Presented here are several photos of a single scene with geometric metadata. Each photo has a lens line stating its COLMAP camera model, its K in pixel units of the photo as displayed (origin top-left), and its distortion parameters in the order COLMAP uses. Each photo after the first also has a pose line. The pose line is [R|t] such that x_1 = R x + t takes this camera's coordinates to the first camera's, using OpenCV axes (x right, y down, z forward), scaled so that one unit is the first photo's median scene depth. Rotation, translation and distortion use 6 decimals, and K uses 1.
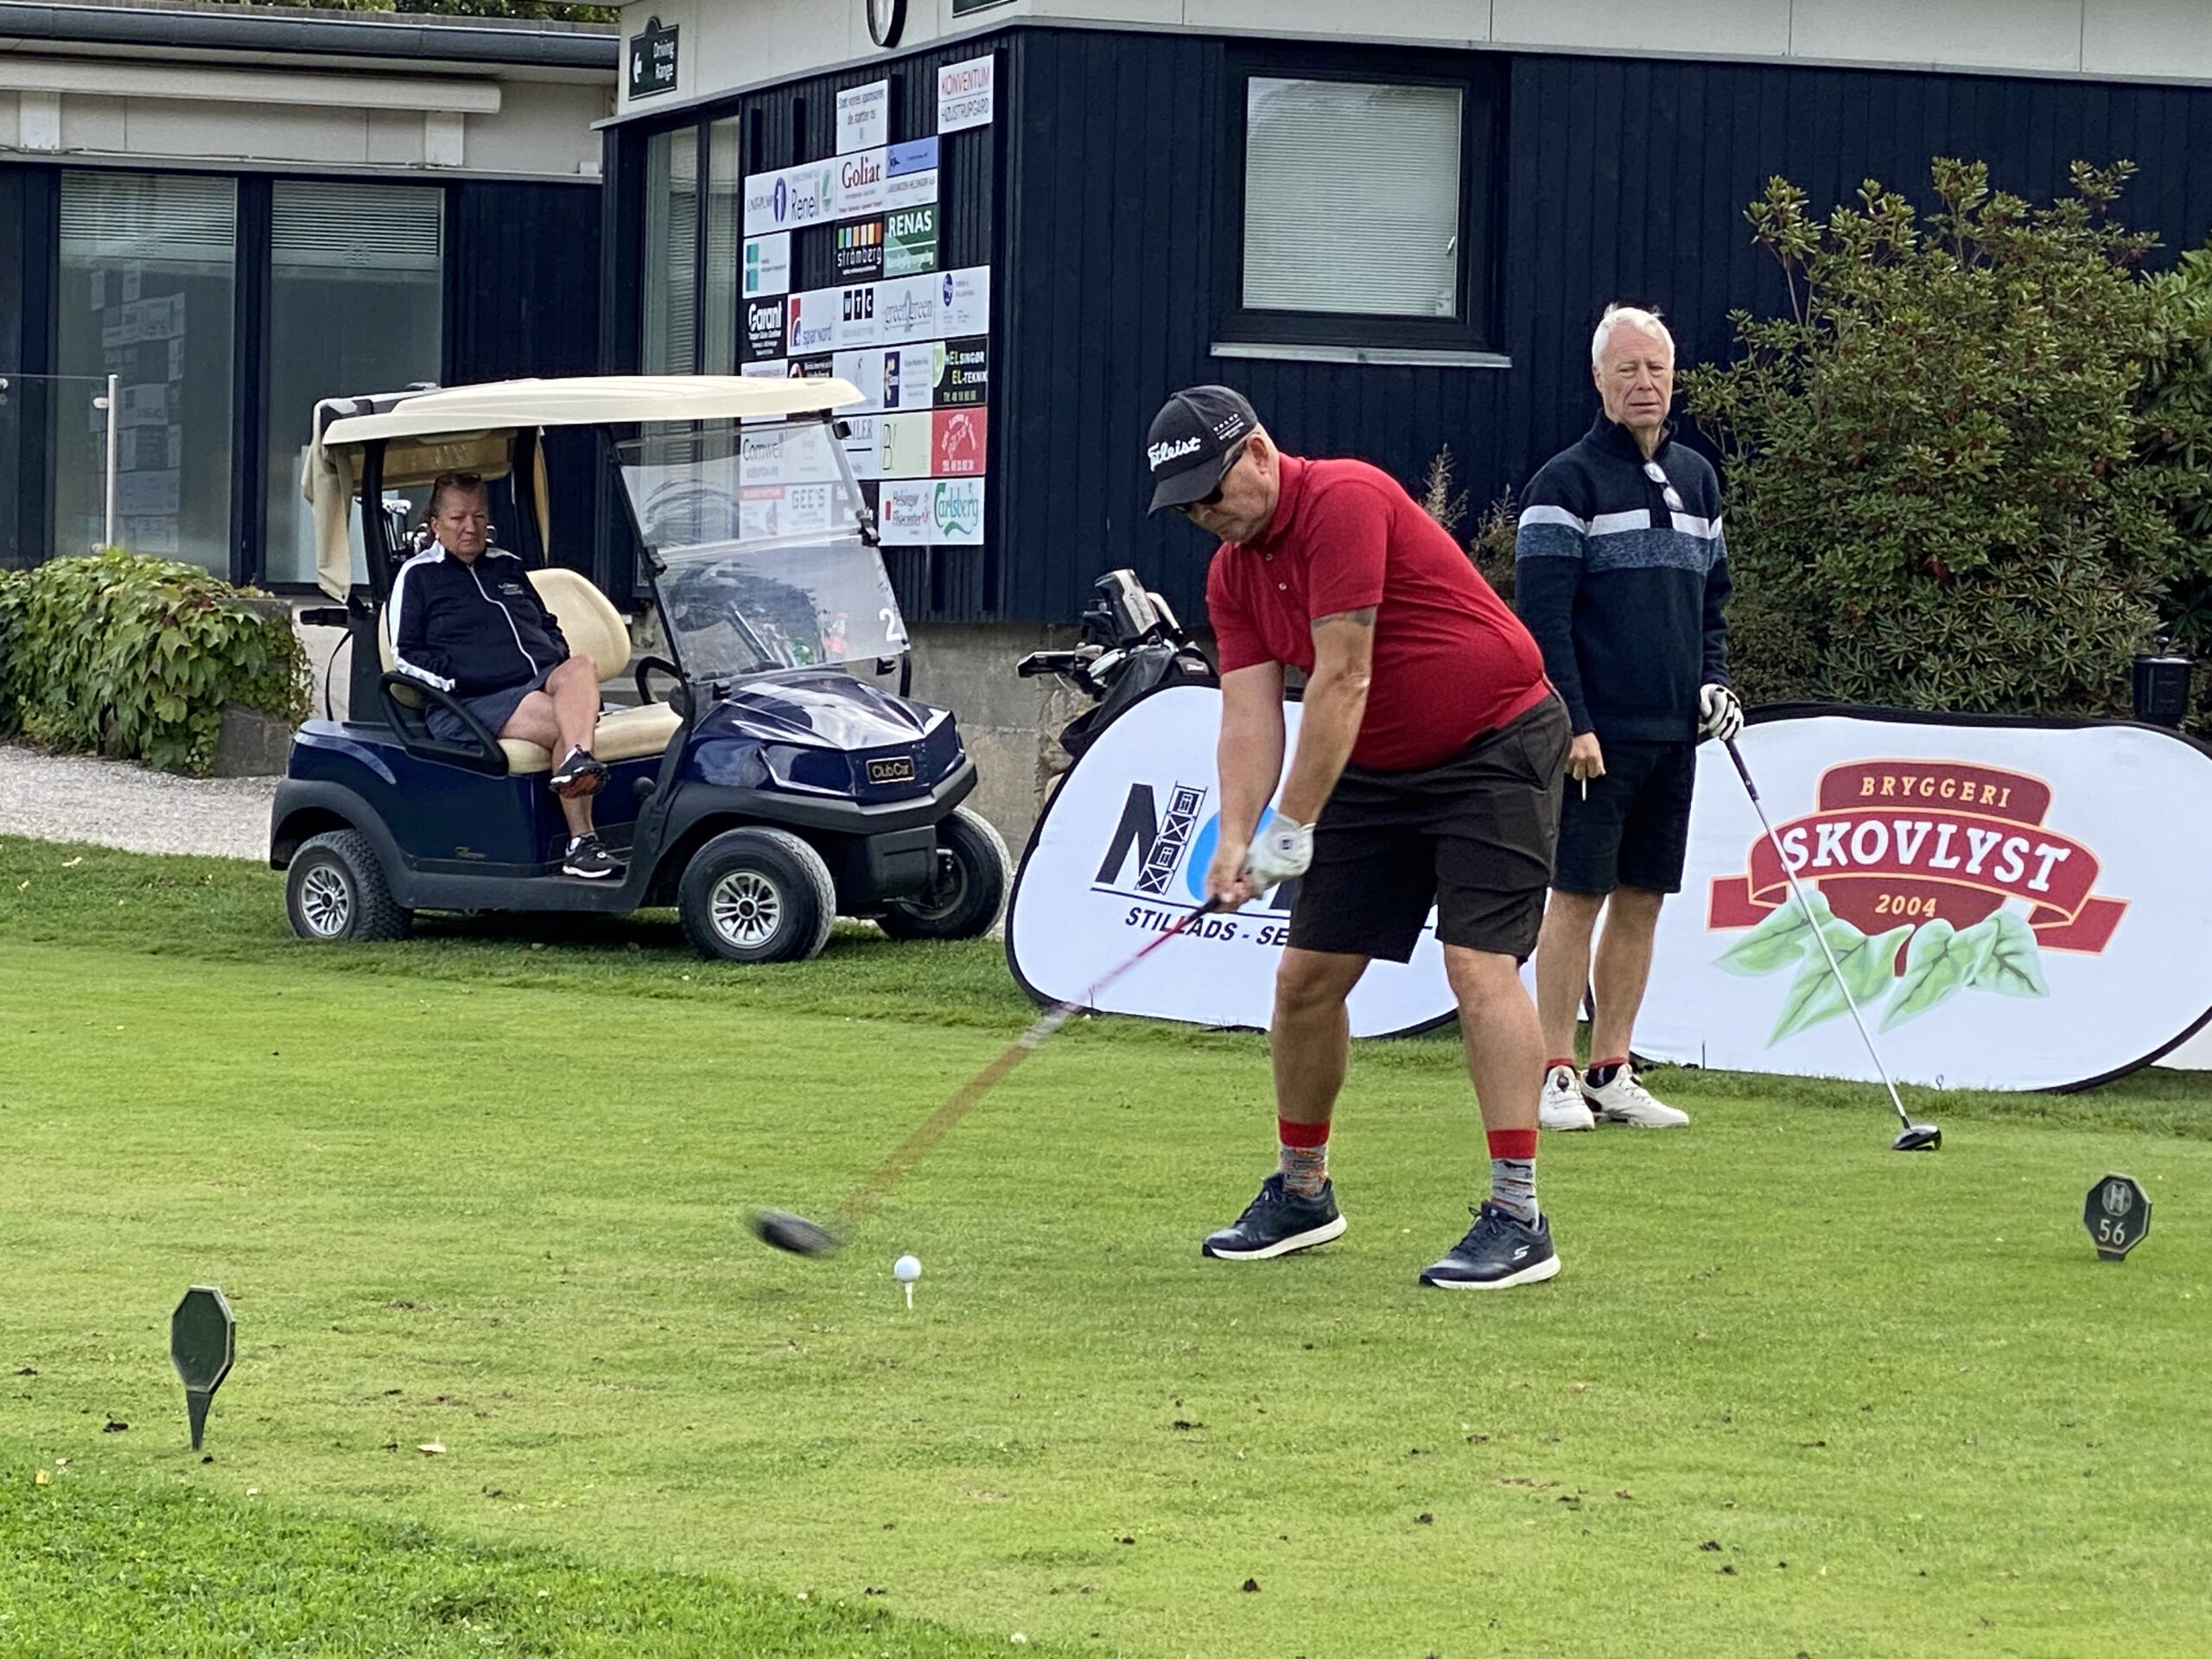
lens RADIAL K [[6724.5, 0, 1108.8], [0, 6724.5, 825.1], [0, 0, 1]] dist [0.121071, 0.521500]
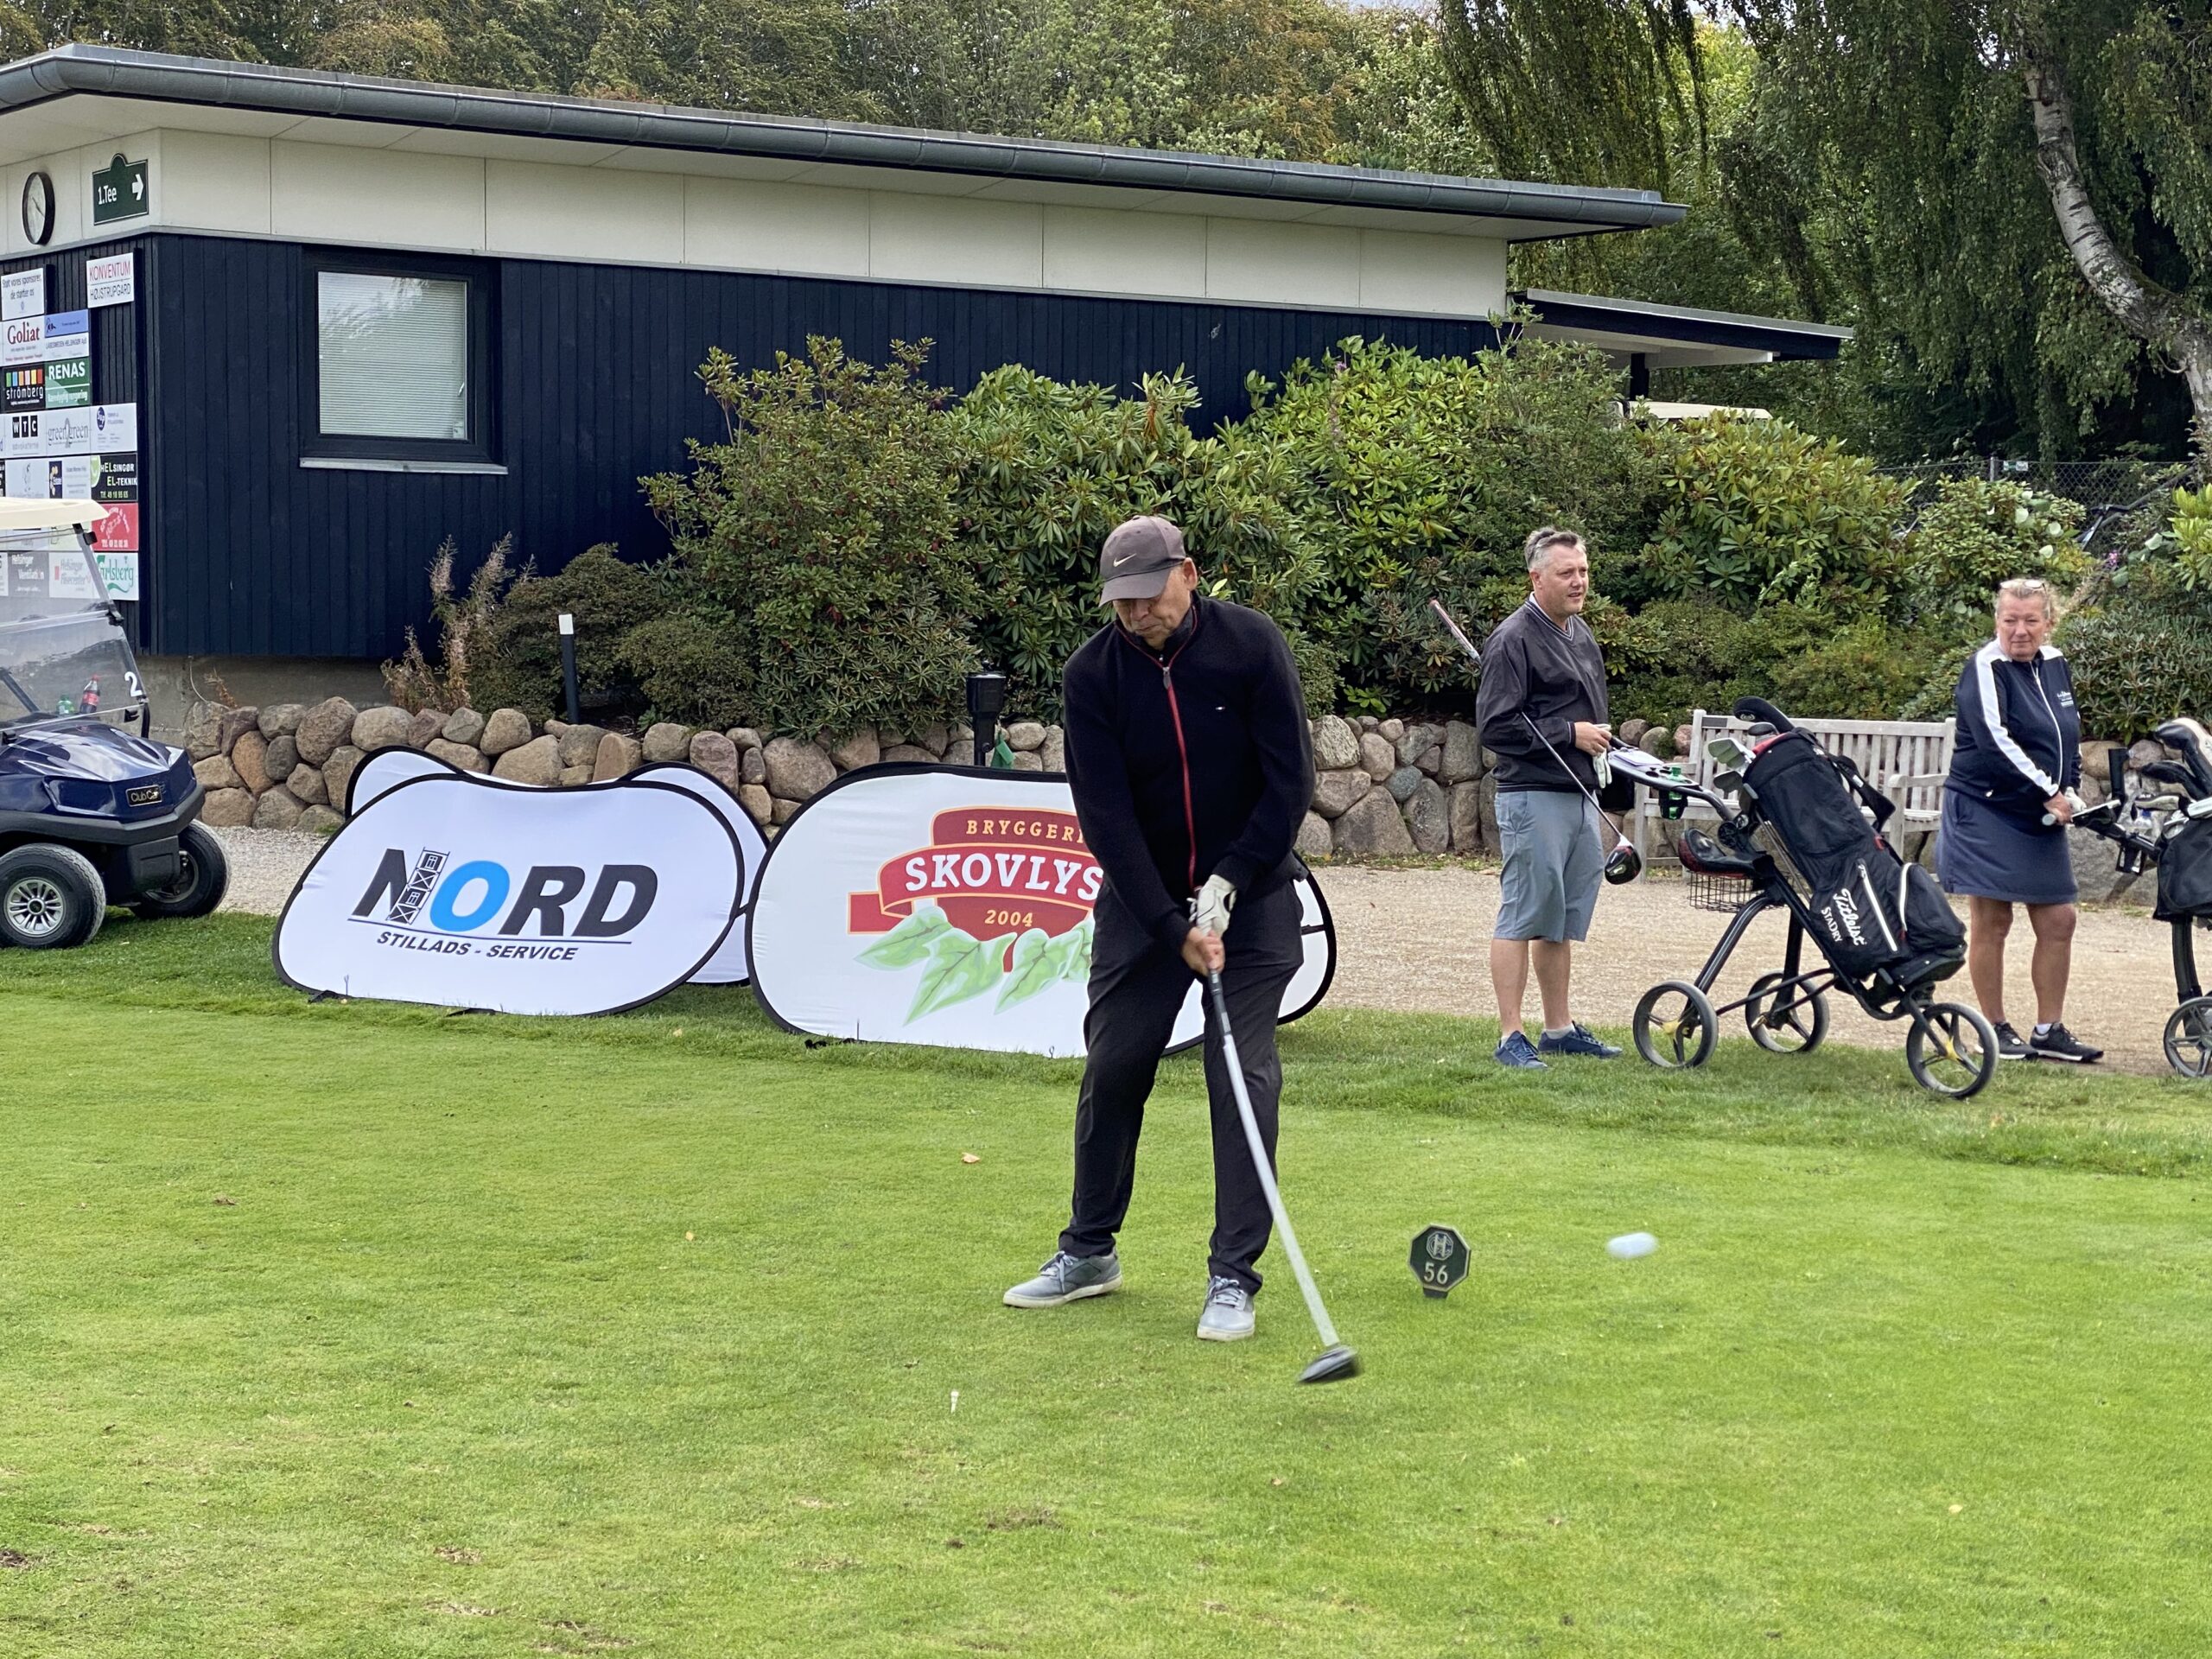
lens RADIAL K [[3785.4, 0, 1145.2], [0, 3785.4, 833.7], [0, 0, 1]] dist [0.175301, -0.309035]
pose [[0.960573, -0.033268, 0.276031, -0.038666], [0.022204, 0.998824, 0.043111, -0.022269], [-0.277140, -0.035282, 0.960181, 0.160778]]
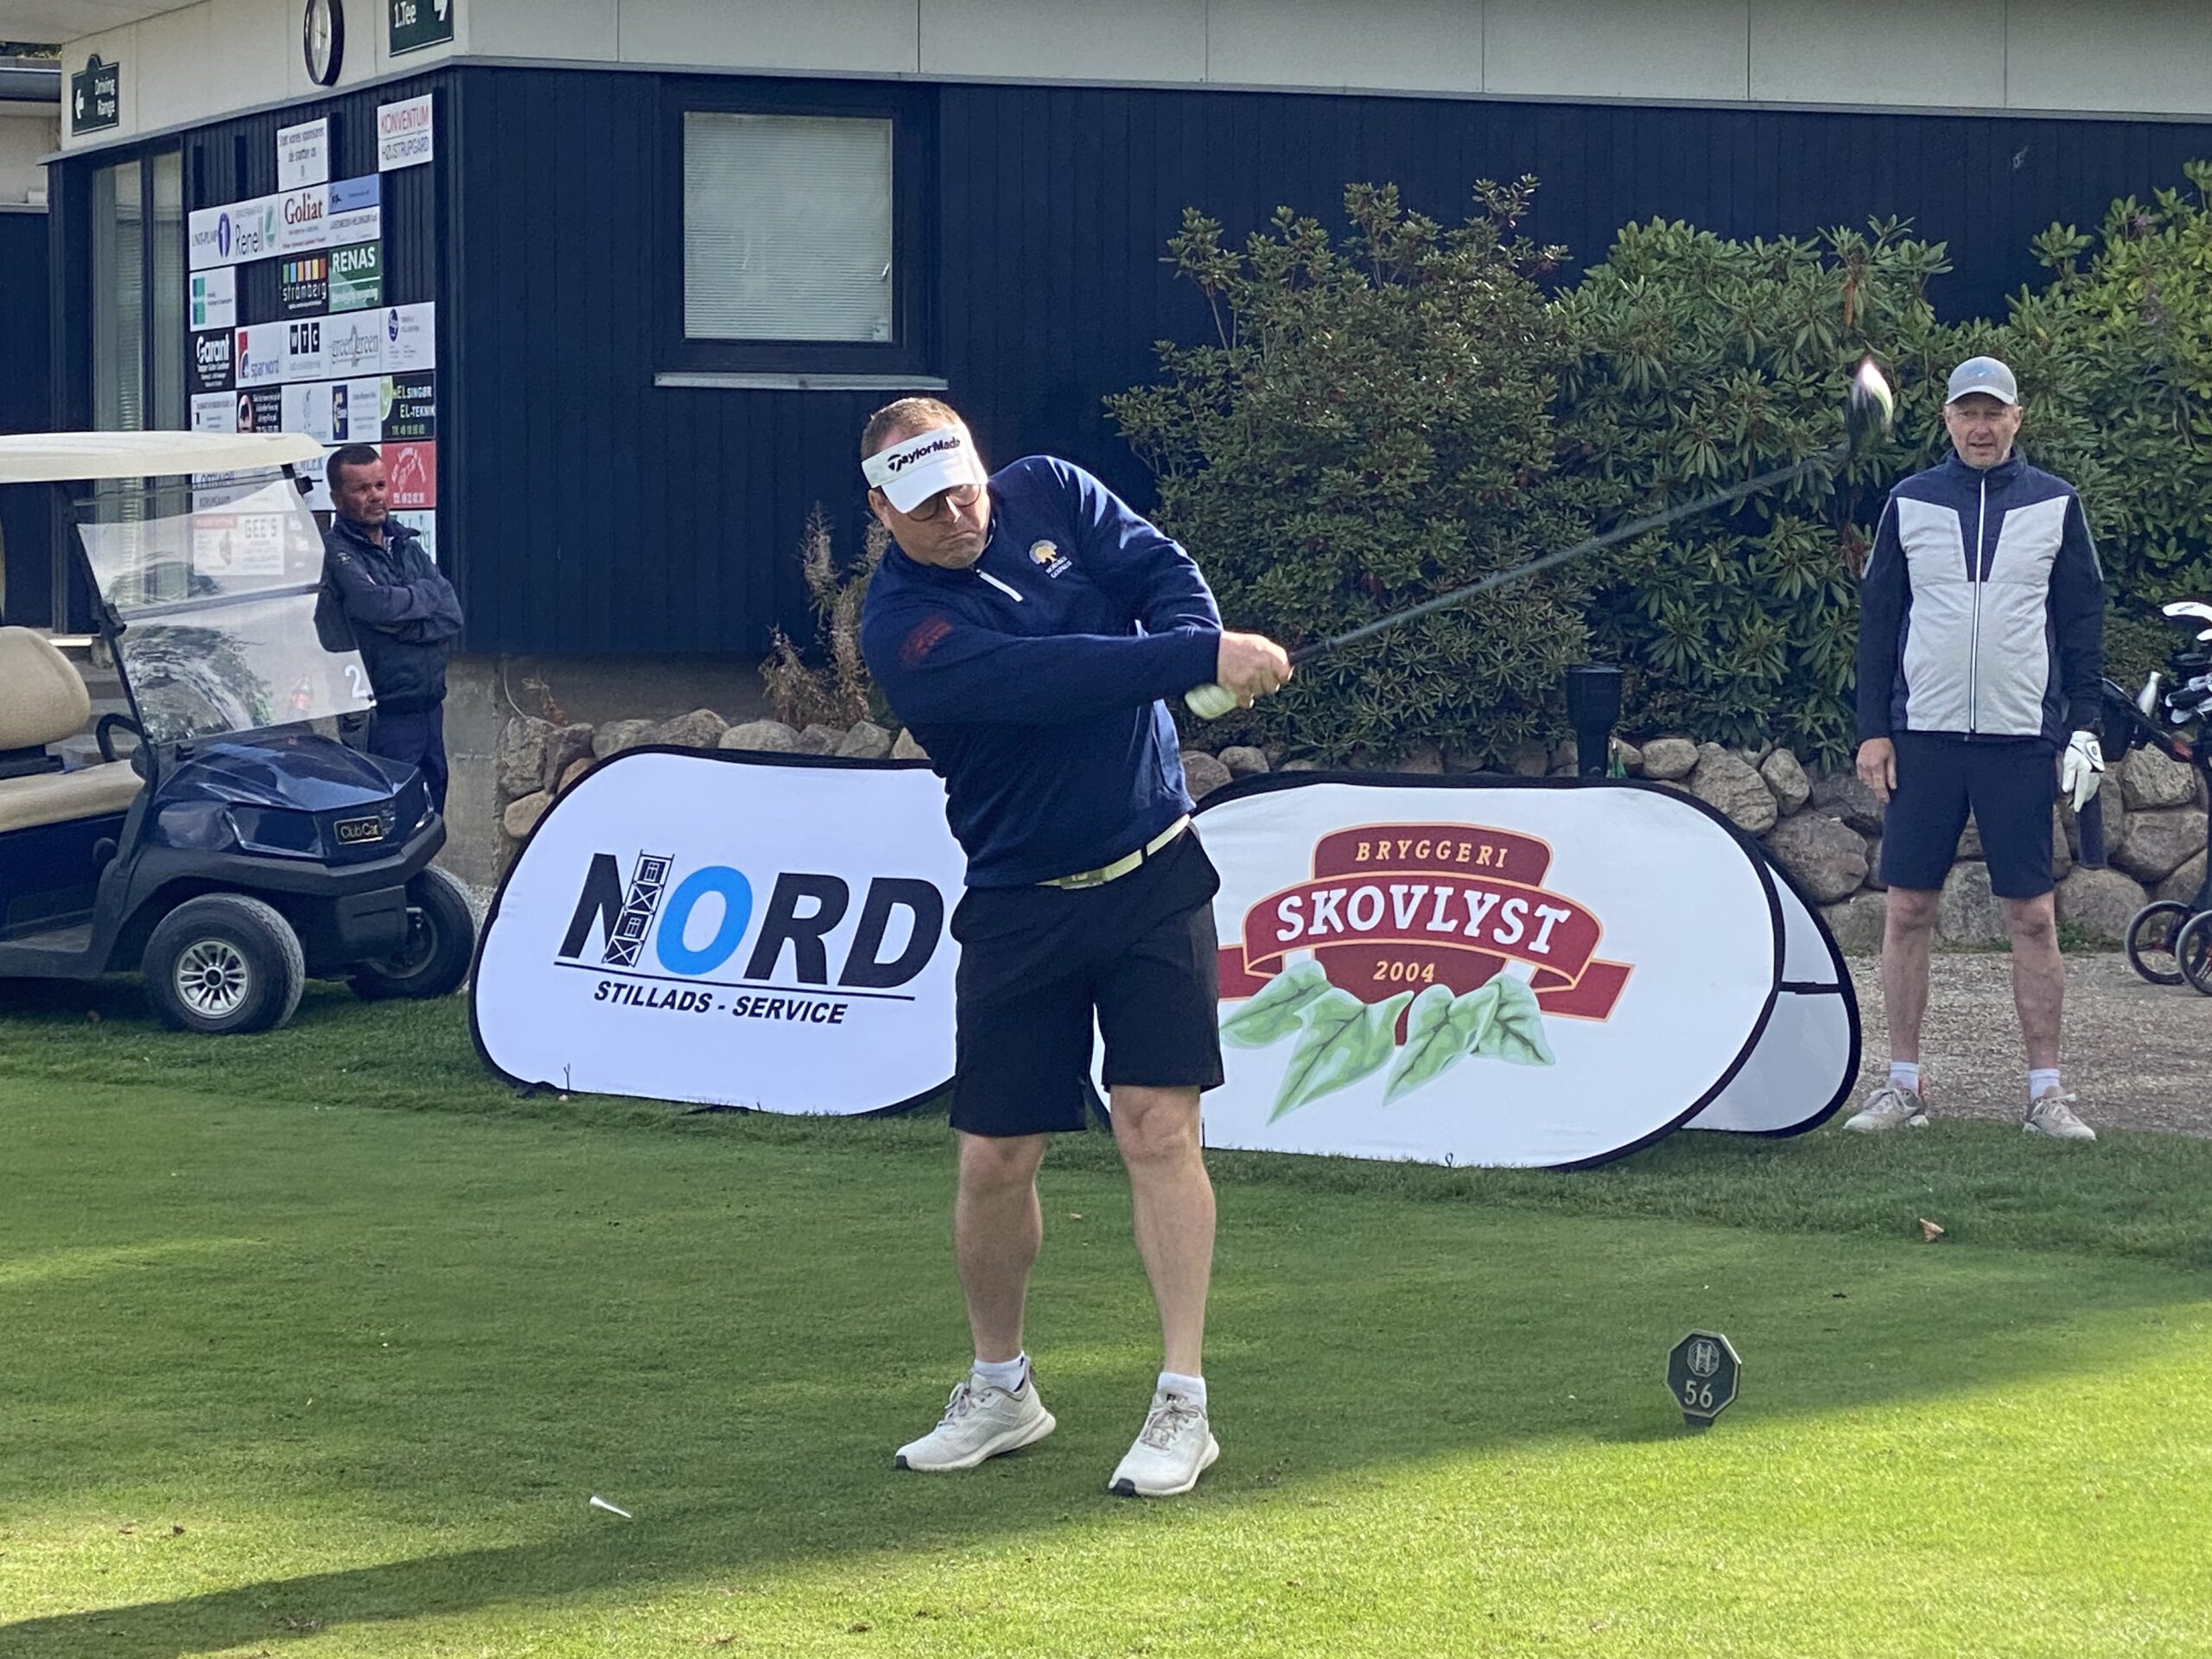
lens RADIAL K [[5999.5, 0, 1048.5], [0, 5999.5, 831.4], [0, 0, 1]] dist [0.013138, 2.491236]
pose [[0.996052, -0.028402, 0.084111, -0.003818], [0.027144, 0.999503, 0.016060, -0.014930], [-0.084525, -0.013714, 0.996327, 0.085246]]
